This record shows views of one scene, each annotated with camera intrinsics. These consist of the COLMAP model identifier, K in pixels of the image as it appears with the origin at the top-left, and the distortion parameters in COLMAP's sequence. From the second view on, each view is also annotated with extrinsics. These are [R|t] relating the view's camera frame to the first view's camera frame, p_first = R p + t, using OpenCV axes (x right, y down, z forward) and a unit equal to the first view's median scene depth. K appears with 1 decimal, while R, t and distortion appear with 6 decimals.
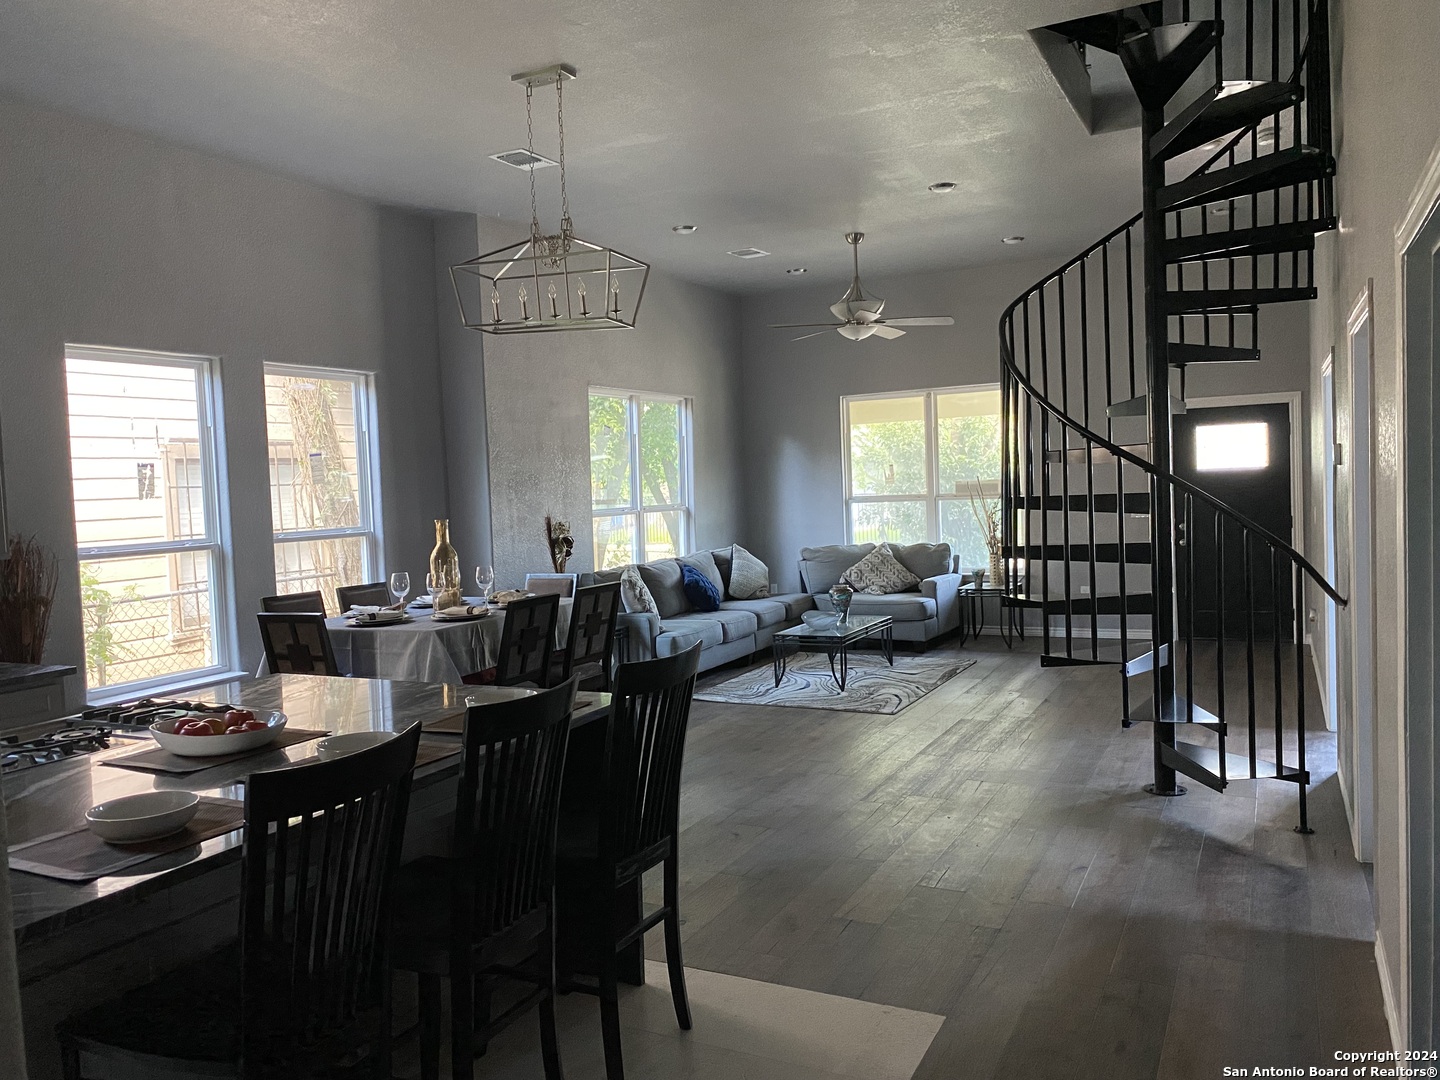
lens RADIAL K [[1078.5, 0, 720.0], [0, 1078.5, 540.0], [0, 0, 1]] dist [0.114184, -0.302297]
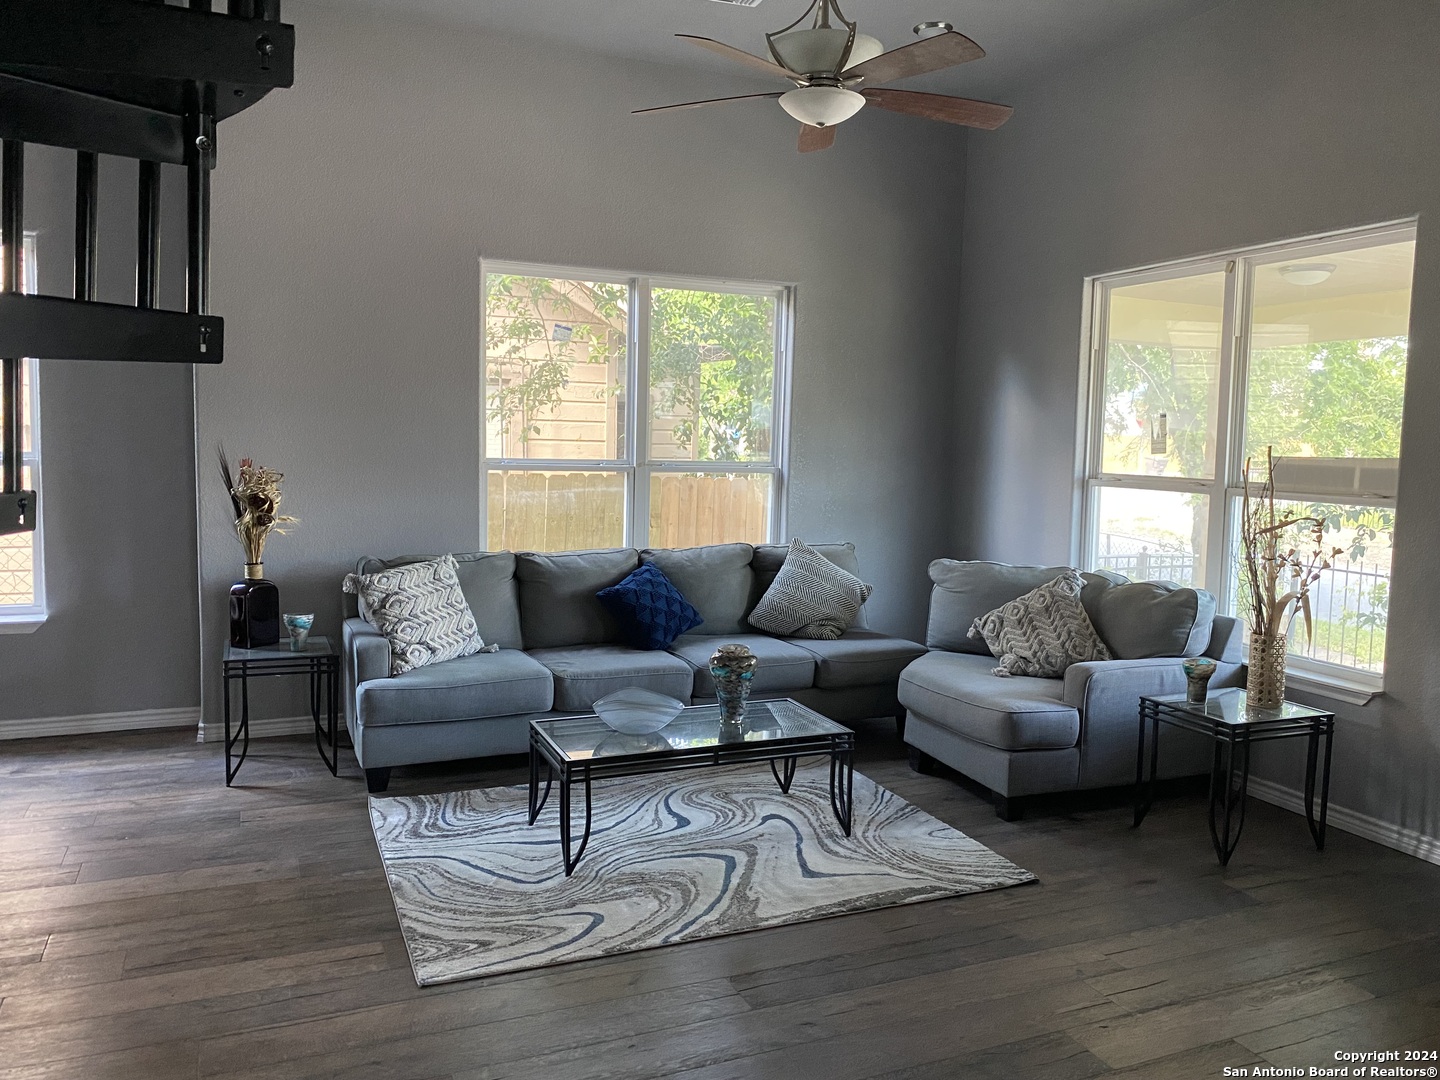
lens RADIAL K [[1078.5, 0, 720.0], [0, 1078.5, 540.0], [0, 0, 1]] dist [0.114184, -0.302297]
pose [[0.769713, 0.115393, -0.627875, 0.356861], [-0.086684, 0.993311, 0.076288, -0.036994], [0.632478, -0.004293, 0.774567, 0.546639]]
